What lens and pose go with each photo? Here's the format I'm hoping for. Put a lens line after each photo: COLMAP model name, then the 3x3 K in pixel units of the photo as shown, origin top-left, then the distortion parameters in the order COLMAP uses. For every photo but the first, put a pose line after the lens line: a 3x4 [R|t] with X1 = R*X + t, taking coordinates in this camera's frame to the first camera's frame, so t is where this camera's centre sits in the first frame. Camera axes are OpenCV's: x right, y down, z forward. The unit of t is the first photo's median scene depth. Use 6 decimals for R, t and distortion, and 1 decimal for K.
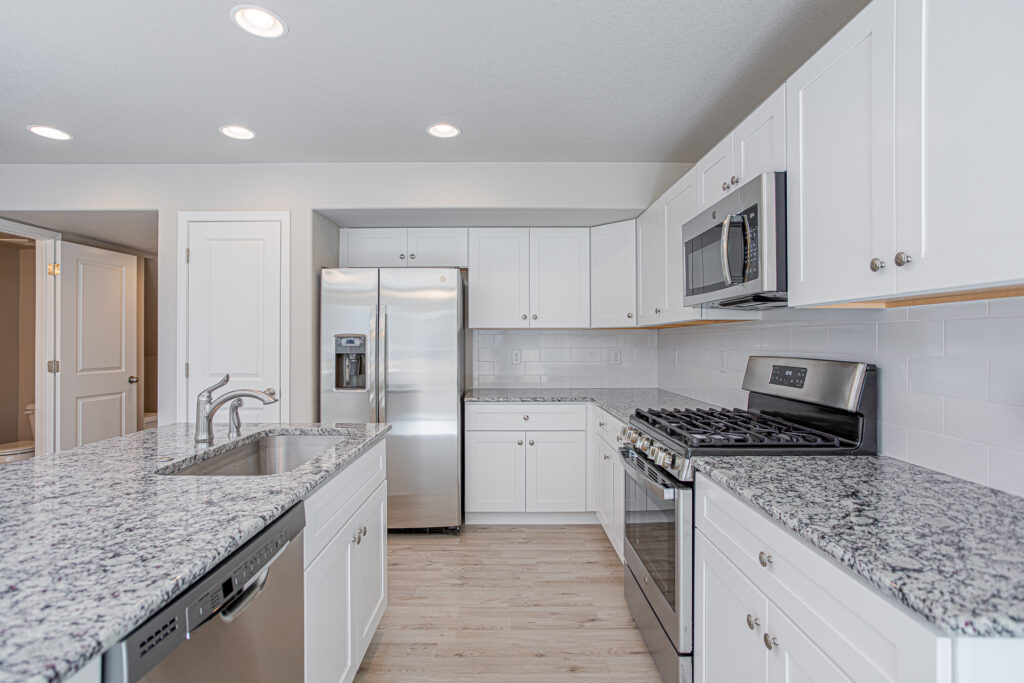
lens RADIAL K [[499.2, 0, 505.0], [0, 499.2, 342.5], [0, 0, 1]] dist [-0.040009, 0.023979]
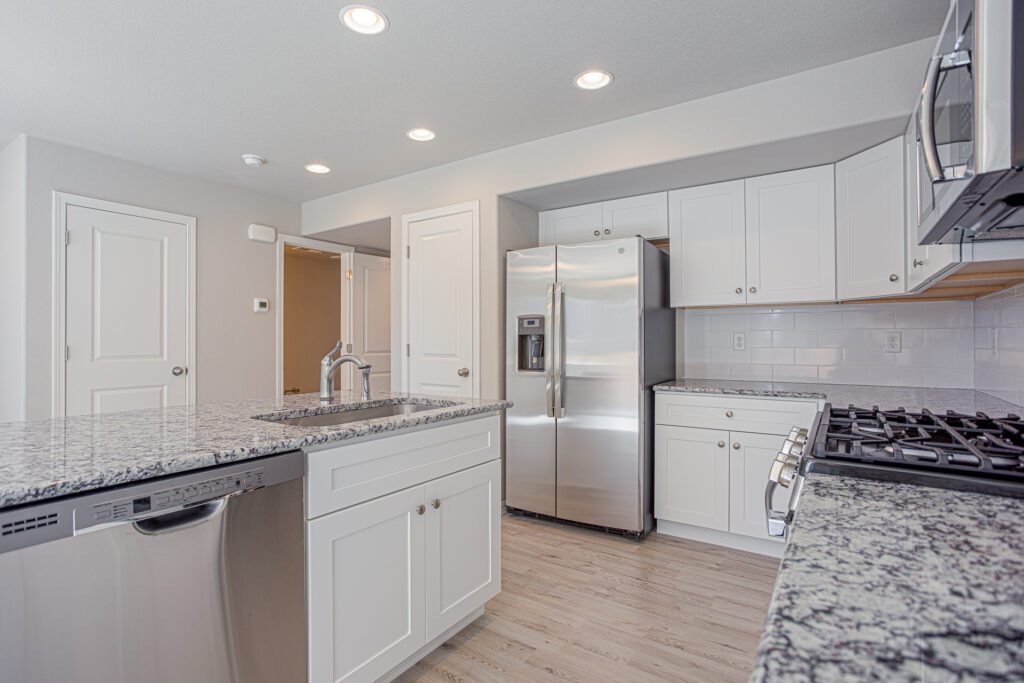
lens RADIAL K [[499.2, 0, 504.9], [0, 499.2, 340.3], [0, 0, 1]] dist [-0.040009, 0.023979]
pose [[0.826056, -0.002610, -0.563581, 0.239534], [0.001643, 0.999996, -0.002223, 0.041393], [0.563585, 0.000911, 0.826058, 0.175013]]
